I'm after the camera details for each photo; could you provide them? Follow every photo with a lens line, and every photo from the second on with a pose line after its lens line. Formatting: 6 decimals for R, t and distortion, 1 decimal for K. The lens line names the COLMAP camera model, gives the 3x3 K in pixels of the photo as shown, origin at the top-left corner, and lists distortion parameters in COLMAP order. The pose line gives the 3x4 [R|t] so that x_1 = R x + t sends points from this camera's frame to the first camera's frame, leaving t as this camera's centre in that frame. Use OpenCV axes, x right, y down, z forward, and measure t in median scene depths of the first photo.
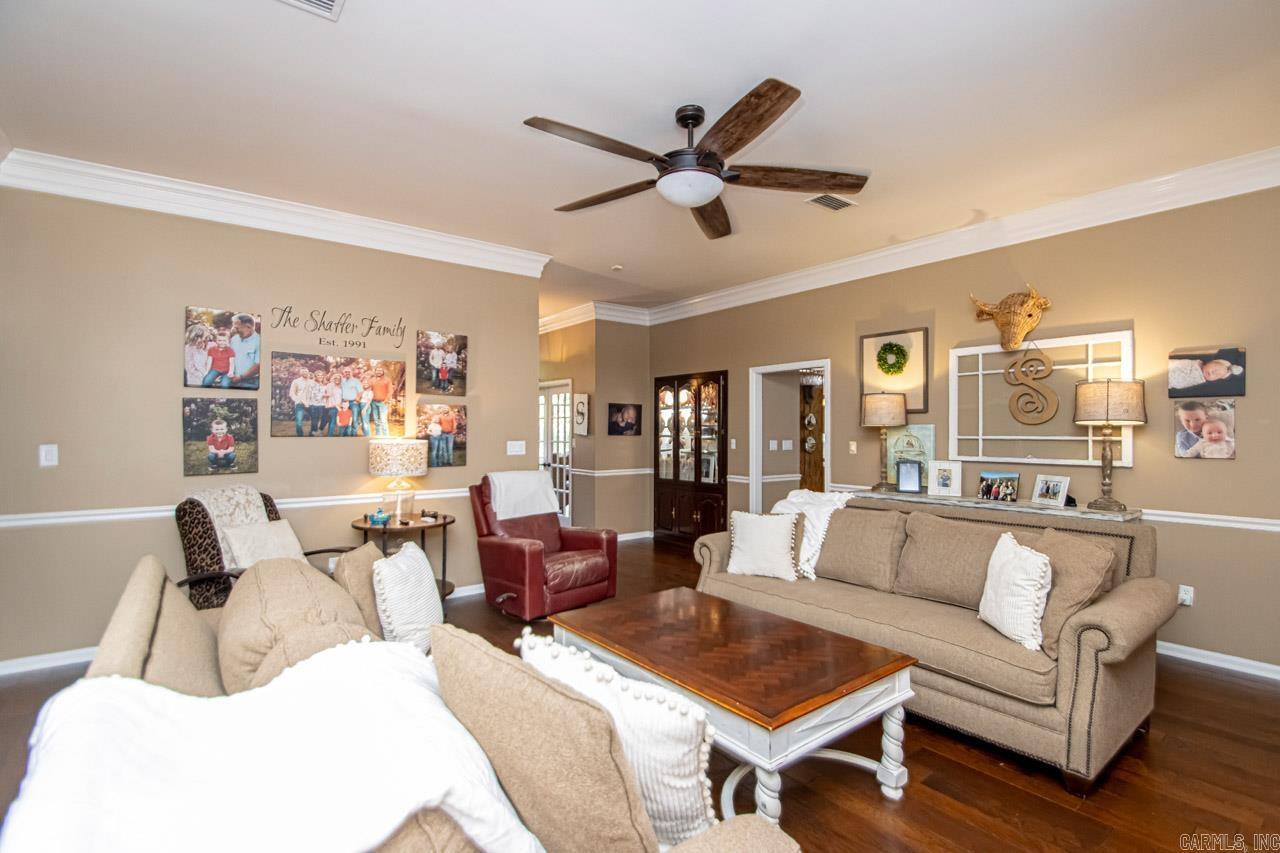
lens RADIAL K [[582.8, 0, 645.6], [0, 582.8, 425.8], [0, 0, 1]] dist [0.017222, -0.016223]
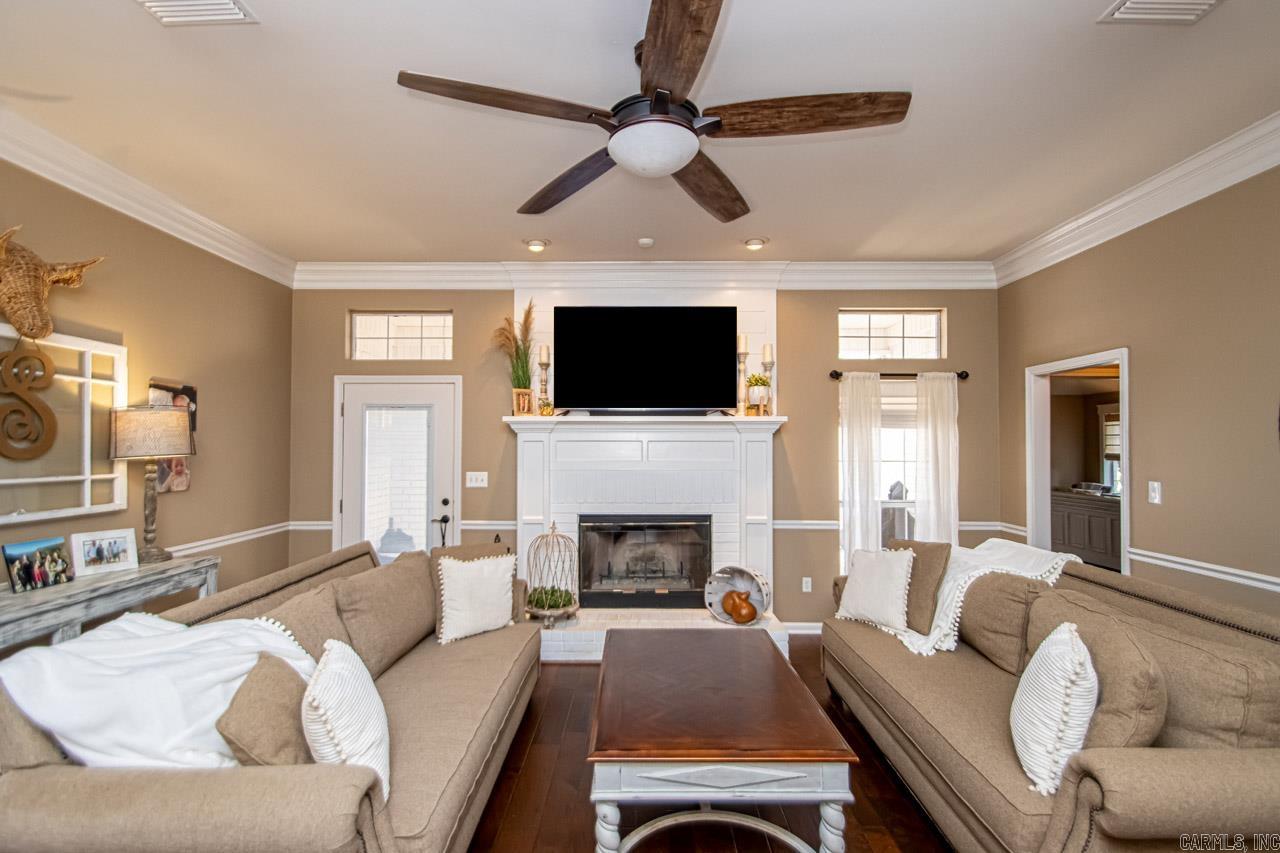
lens RADIAL K [[603.2, 0, 628.8], [0, 603.2, 433.4], [0, 0, 1]] dist [0.021946, -0.019755]
pose [[-0.776641, 0.021292, 0.629583, -0.261604], [0.006109, 0.999636, -0.026271, -0.010257], [-0.629914, -0.016557, -0.776489, 1.126731]]
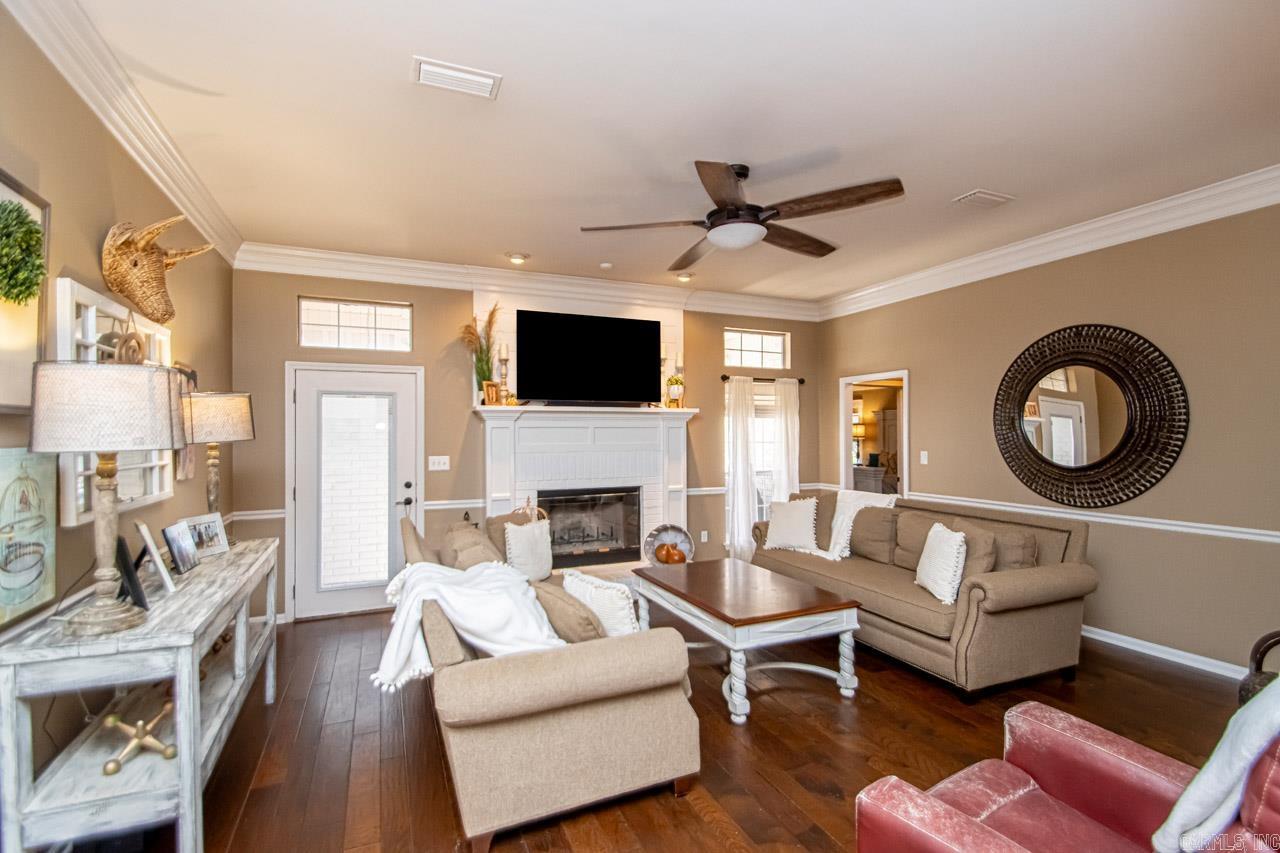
lens RADIAL K [[601.1, 0, 640.0], [0, 601.1, 426.5], [0, 0, 1]] dist [0.024279, 0.000174]
pose [[-0.966143, 0.016641, 0.257472, -0.026492], [0.013403, 0.999808, -0.014326, -0.006569], [-0.257660, -0.010390, -0.966180, 1.523732]]
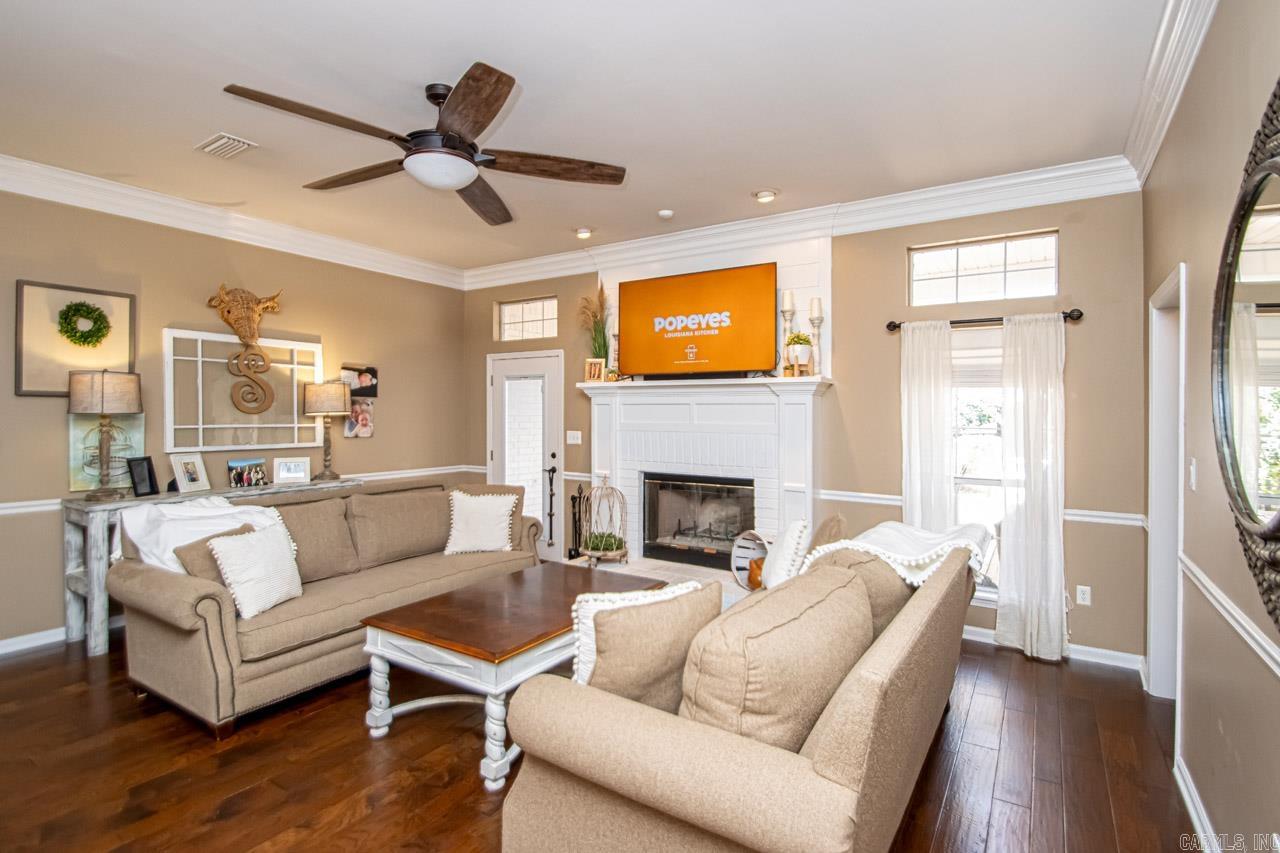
lens RADIAL K [[620.5, 0, 633.3], [0, 620.5, 421.9], [0, 0, 1]] dist [0.009038, -0.000159]
pose [[-0.311713, -0.006275, 0.950156, -0.683043], [-0.004415, 0.999977, 0.005156, 0.003423], [-0.950166, -0.002587, -0.311734, 0.708137]]
